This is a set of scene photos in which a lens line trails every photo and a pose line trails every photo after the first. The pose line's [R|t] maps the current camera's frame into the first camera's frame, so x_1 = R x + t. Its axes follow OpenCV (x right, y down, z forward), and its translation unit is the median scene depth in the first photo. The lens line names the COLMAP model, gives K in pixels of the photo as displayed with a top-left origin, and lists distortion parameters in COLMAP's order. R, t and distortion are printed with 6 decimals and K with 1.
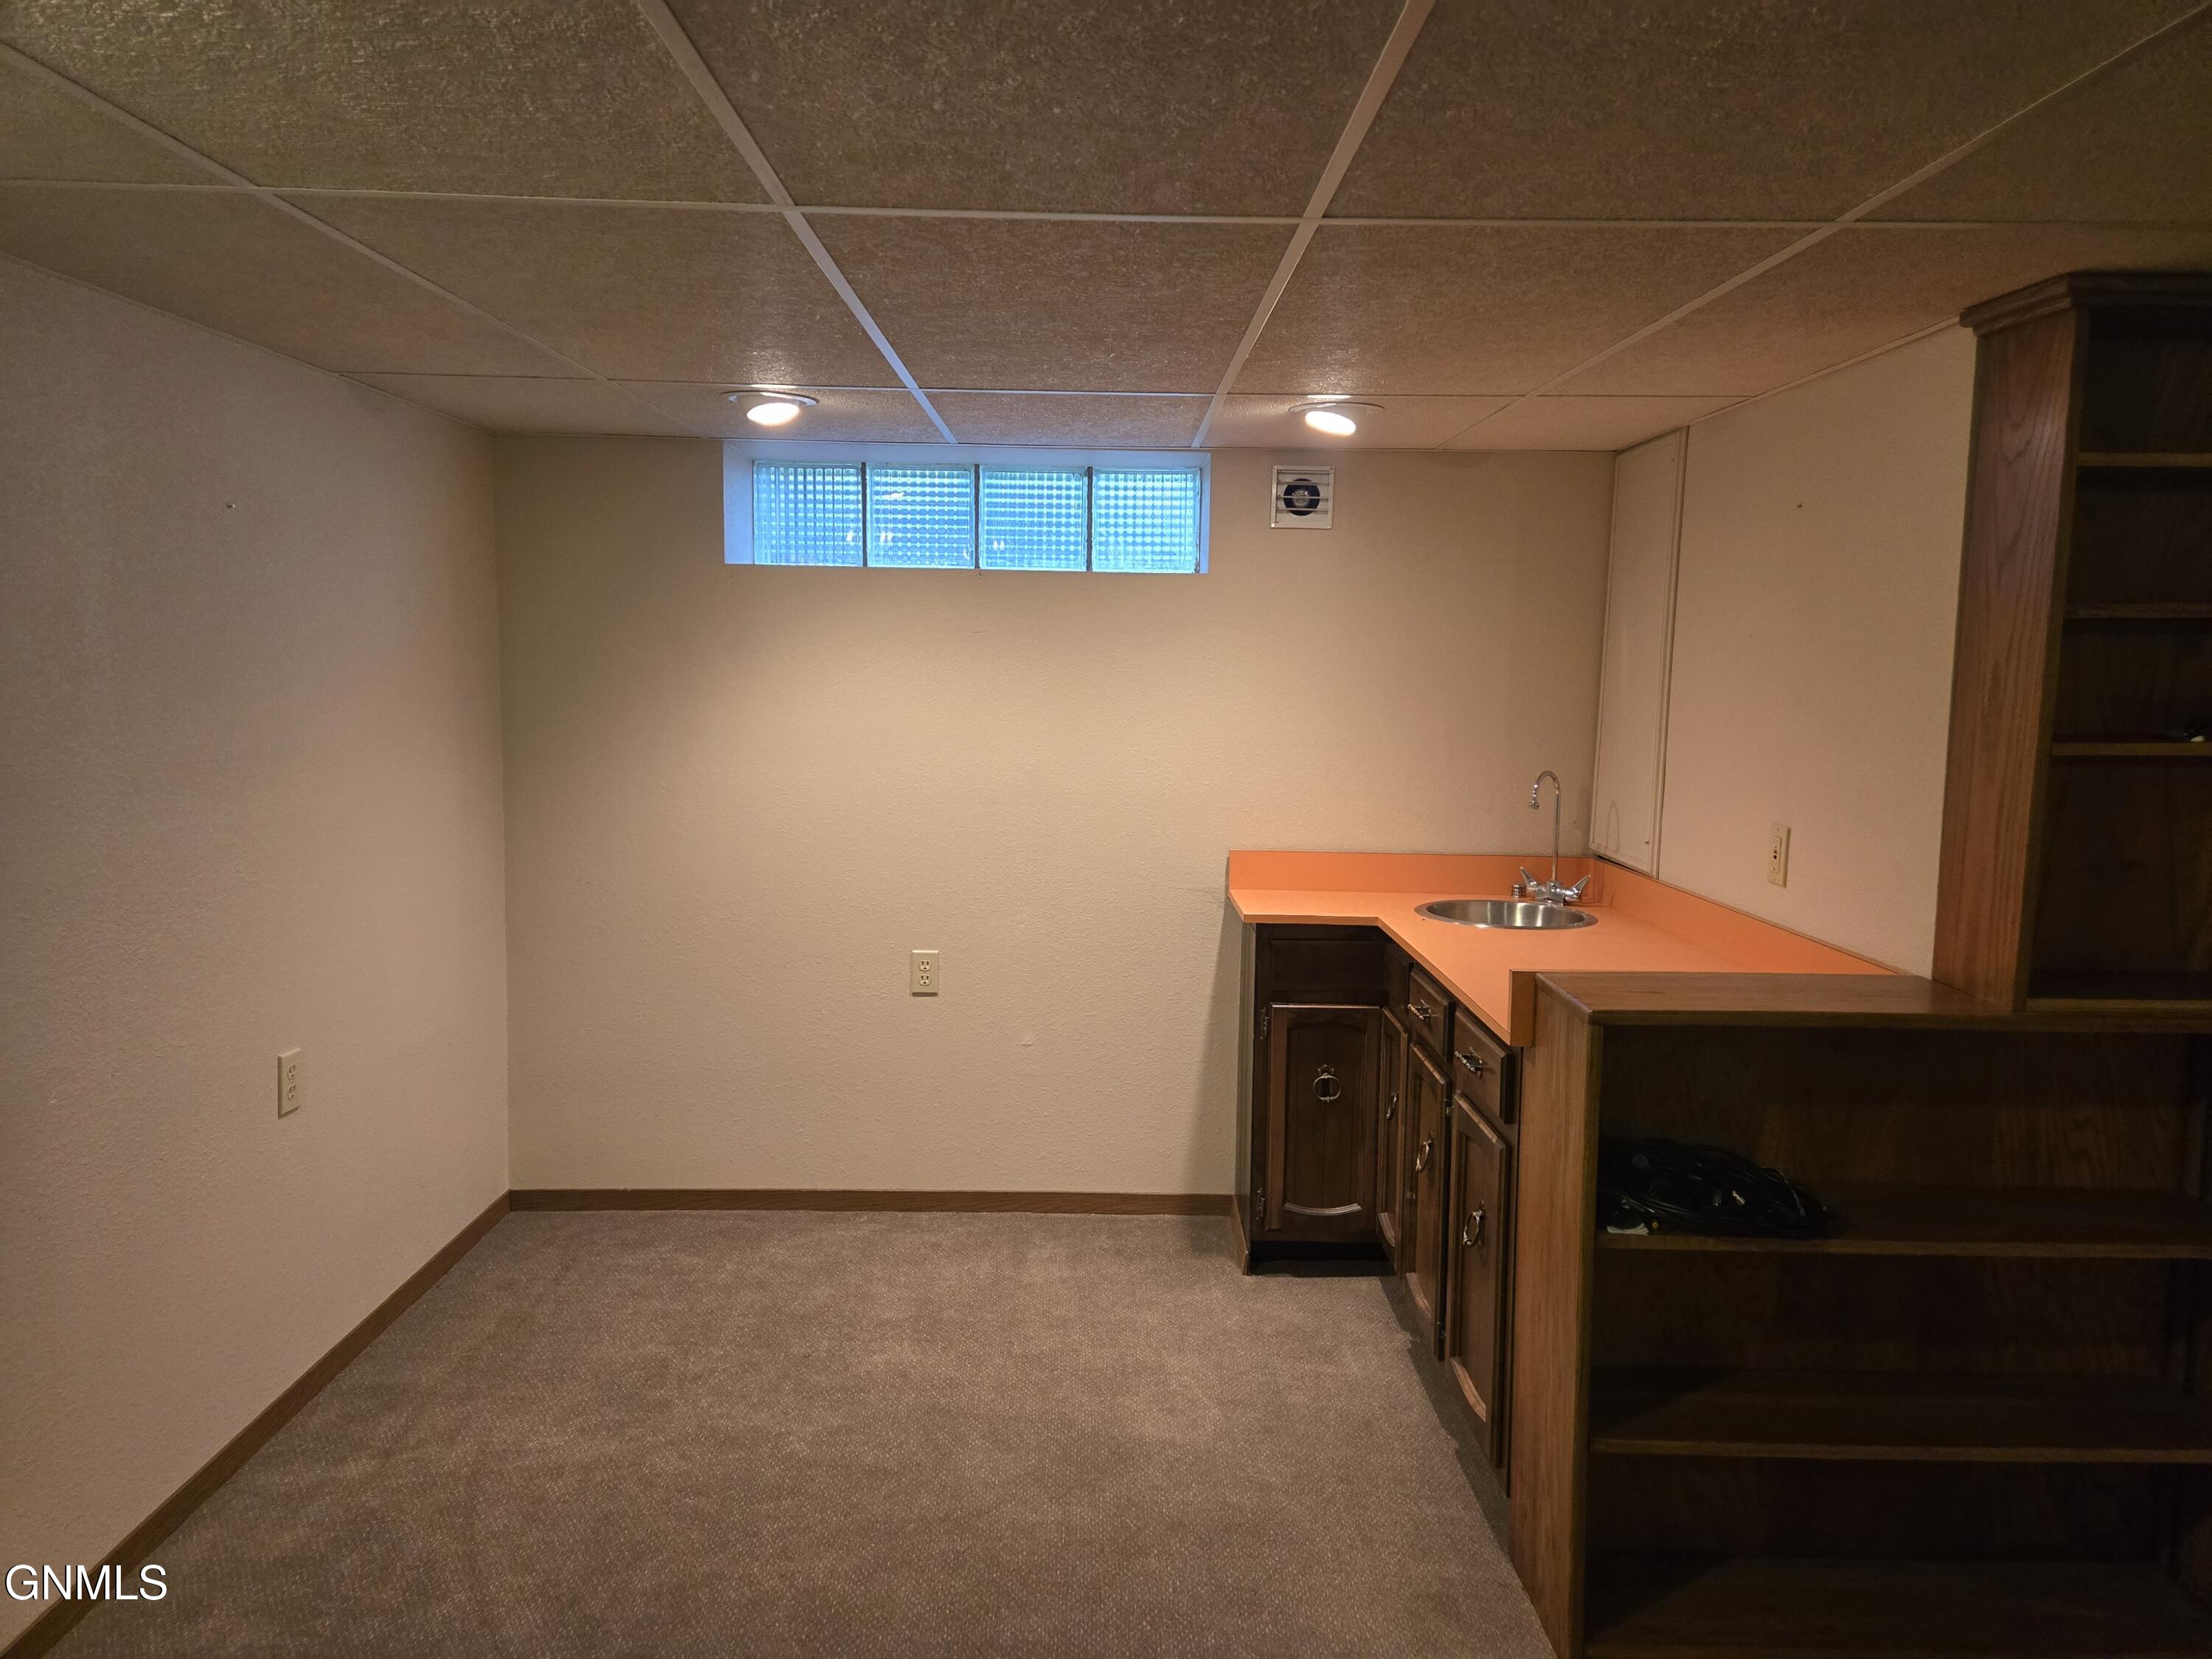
lens RADIAL K [[1457.2, 0, 1092.6], [0, 1457.2, 817.9], [0, 0, 1]] dist [0.077648, -0.052785]
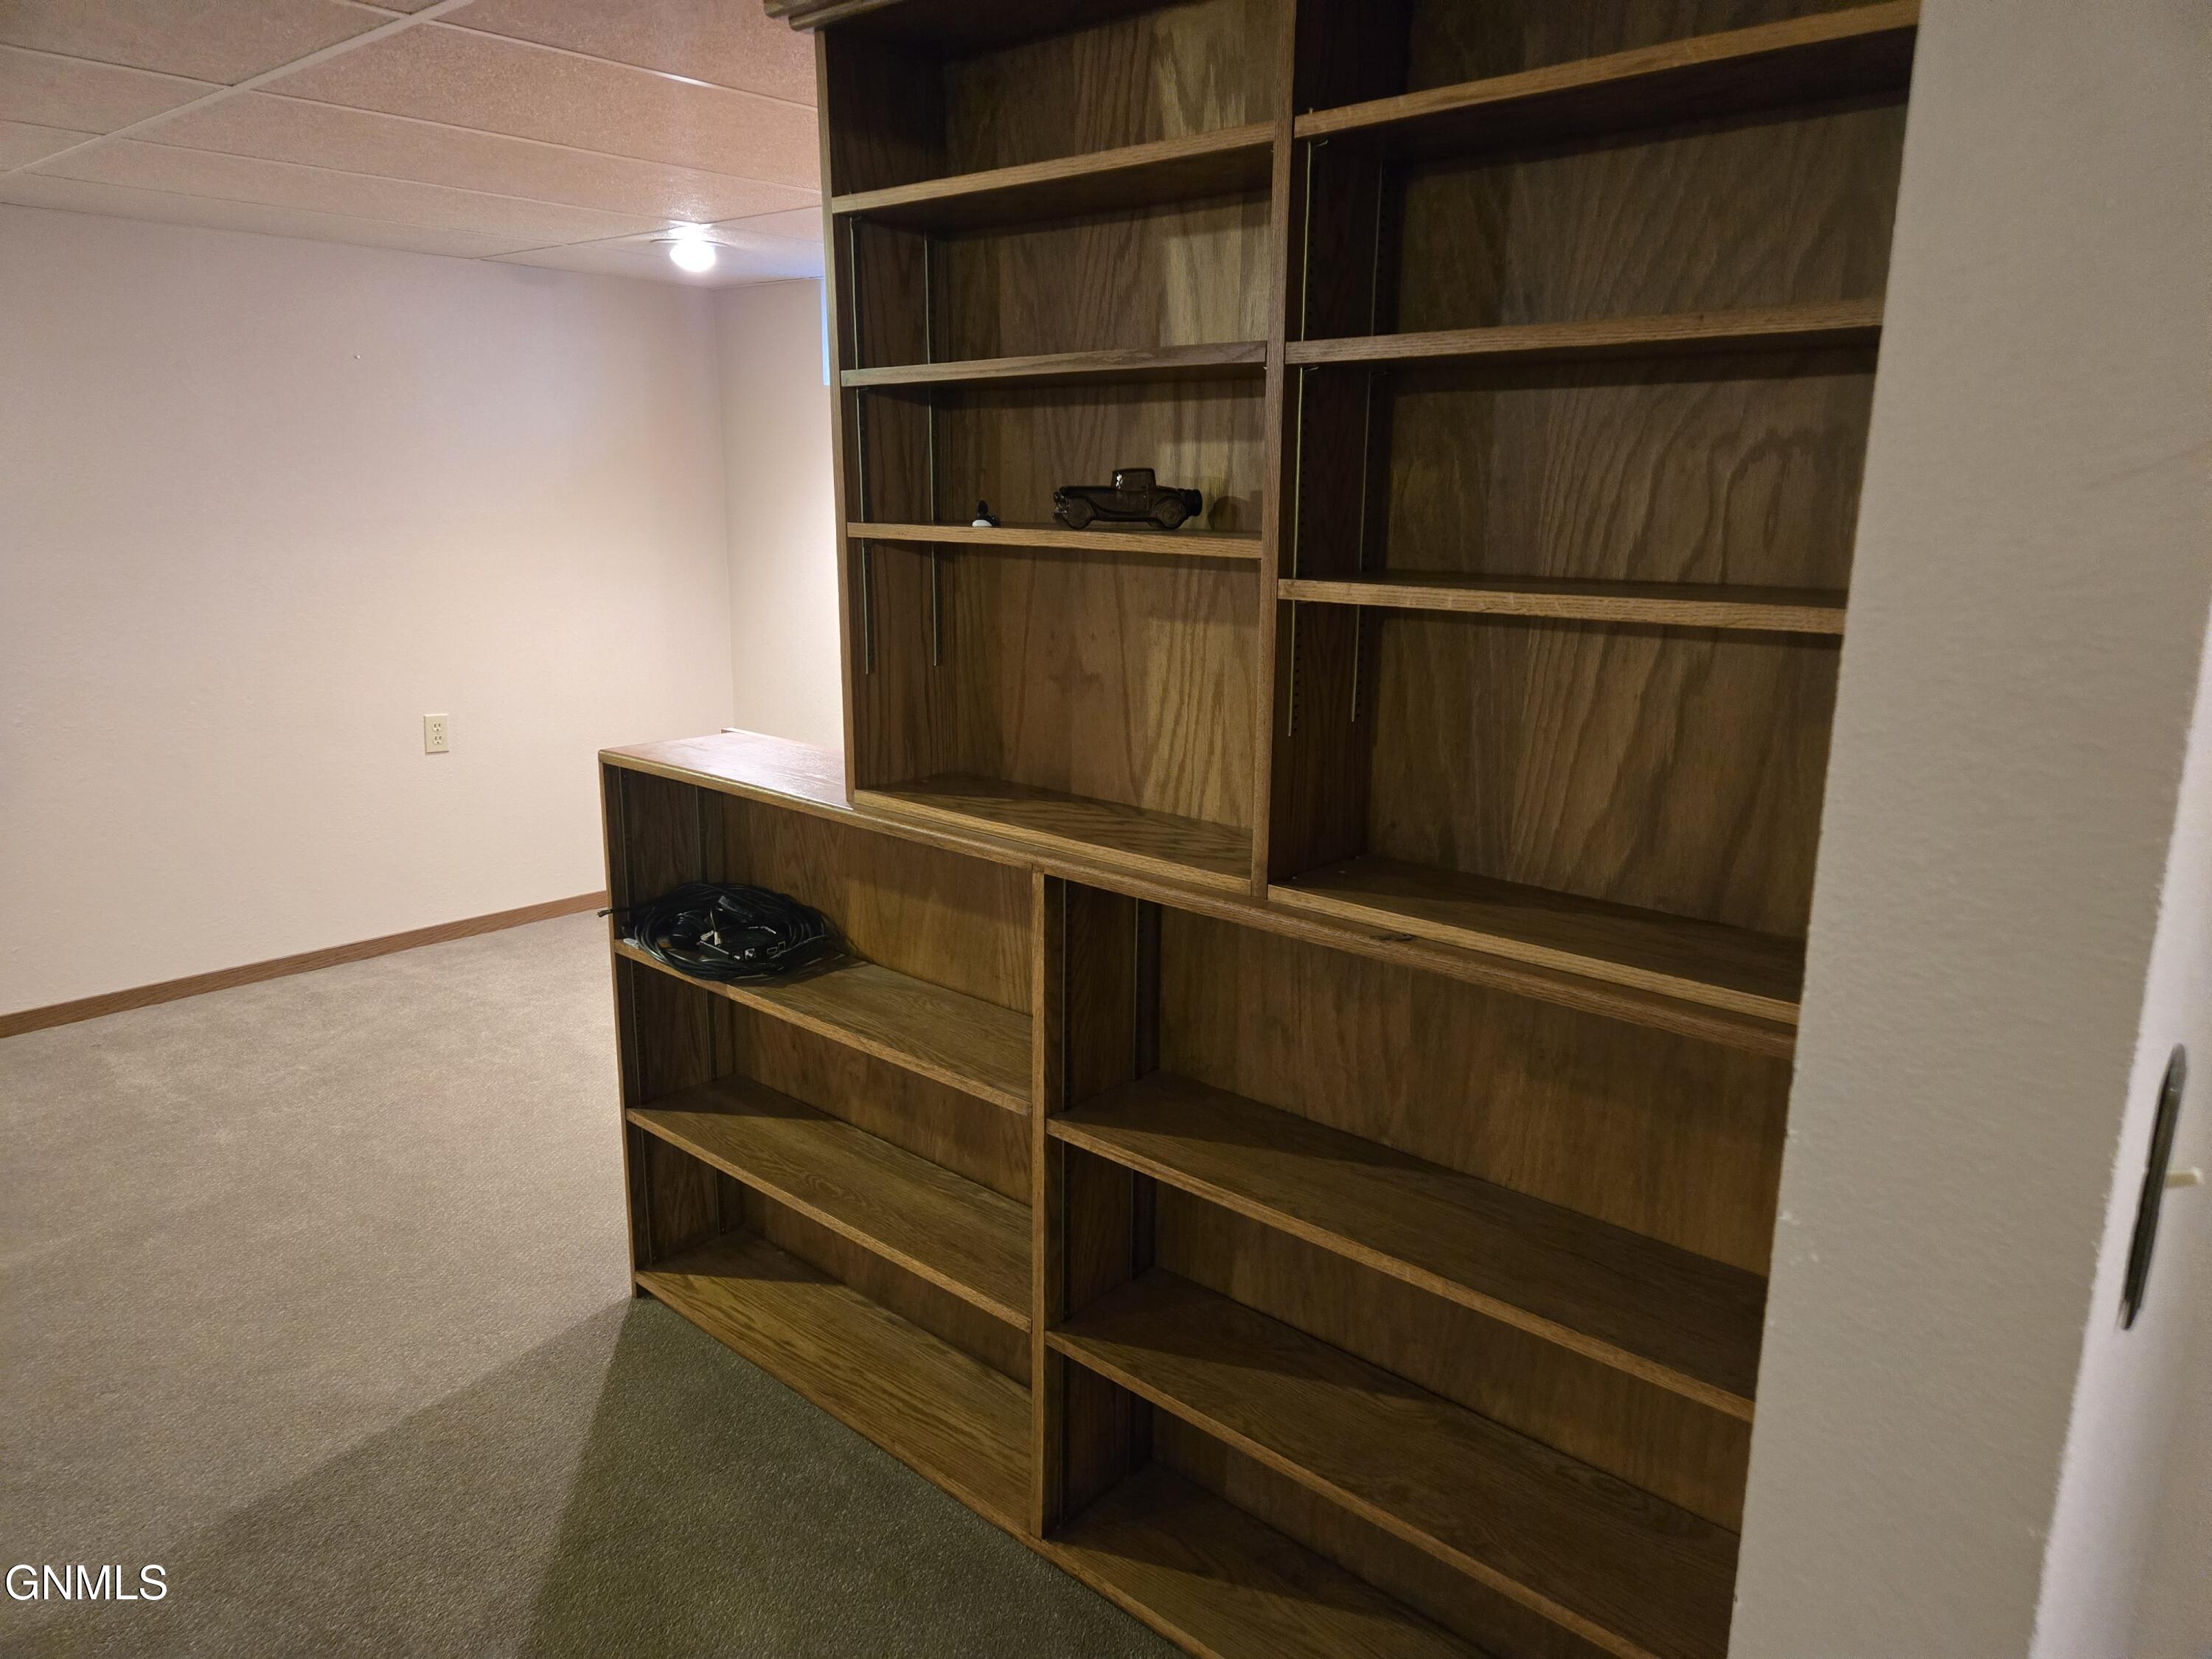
lens RADIAL K [[1457.2, 0, 1092.6], [0, 1457.2, 817.9], [0, 0, 1]] dist [0.077648, -0.052785]
pose [[0.727317, 0.144323, -0.670955, 1.323103], [-0.067424, 0.987936, 0.139418, -0.005421], [0.682982, -0.056163, 0.728273, 0.397228]]
